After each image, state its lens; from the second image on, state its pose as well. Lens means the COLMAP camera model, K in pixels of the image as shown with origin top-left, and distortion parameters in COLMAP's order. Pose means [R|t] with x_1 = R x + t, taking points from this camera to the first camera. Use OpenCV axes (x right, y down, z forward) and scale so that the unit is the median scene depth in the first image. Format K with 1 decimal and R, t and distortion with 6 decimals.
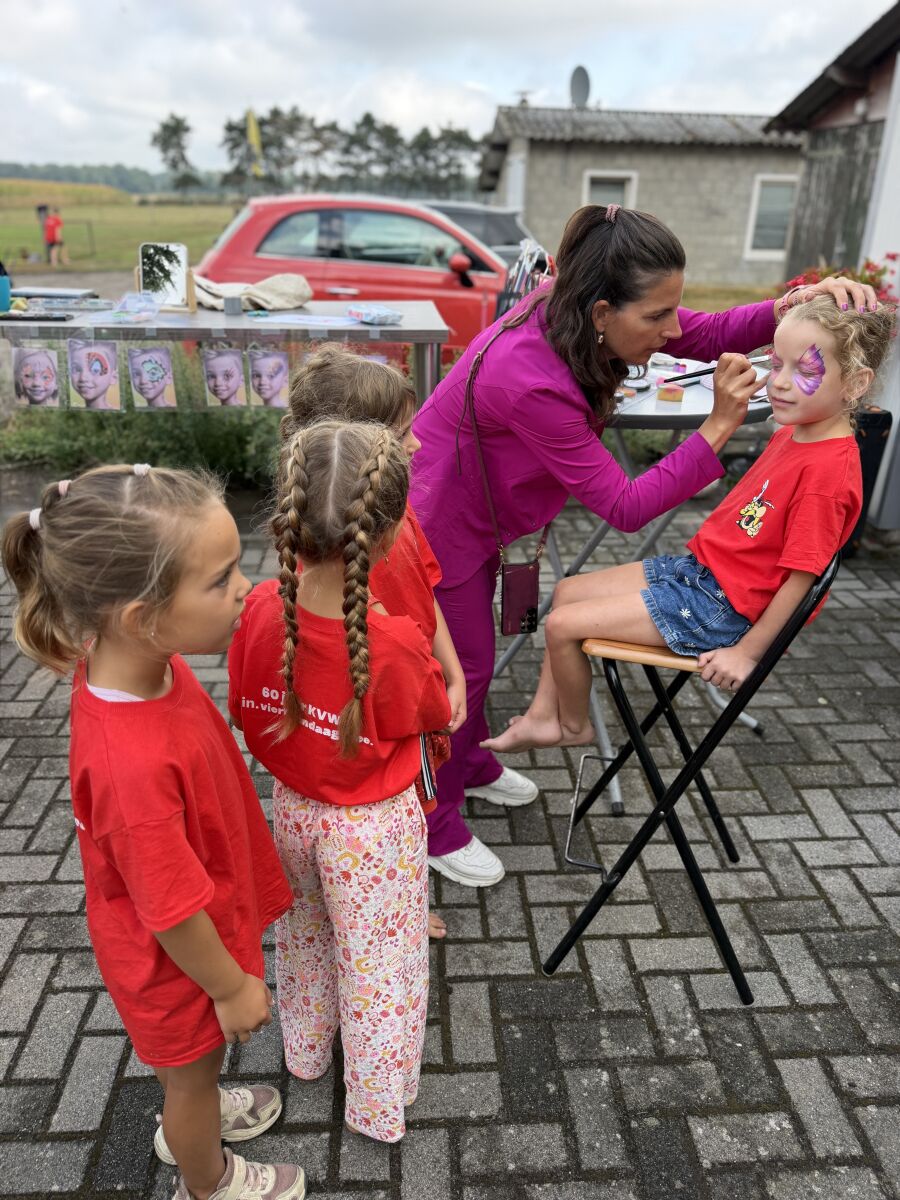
lens RADIAL K [[868.0, 0, 447.1], [0, 868.0, 600.8], [0, 0, 1]] dist [0.010623, -0.018973]
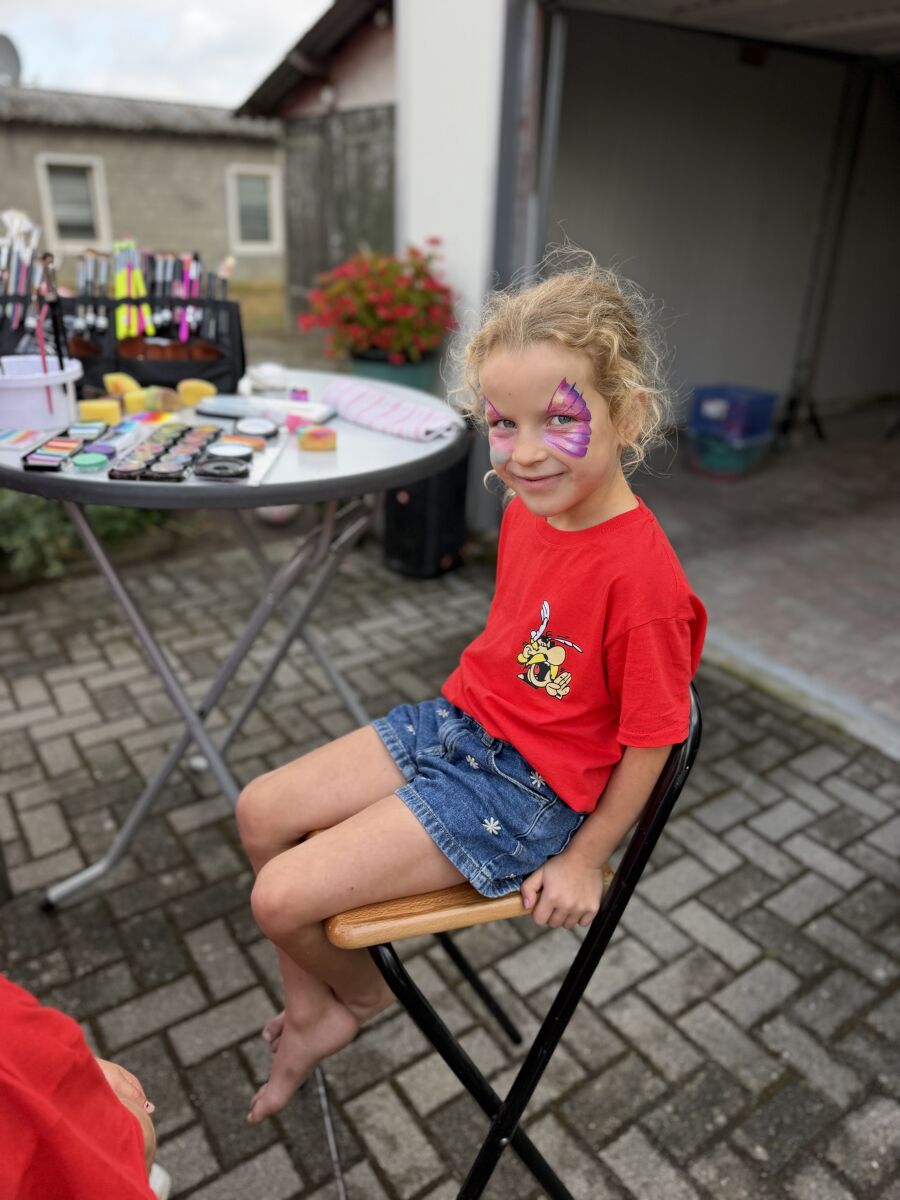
lens RADIAL K [[868.0, 0, 449.9], [0, 868.0, 597.9], [0, 0, 1]] dist [0.010623, -0.018973]
pose [[0.852876, -0.203891, 0.480657, -0.001532], [0.203102, 0.977649, 0.054329, -0.122544], [-0.480992, 0.051287, 0.875224, 0.341133]]
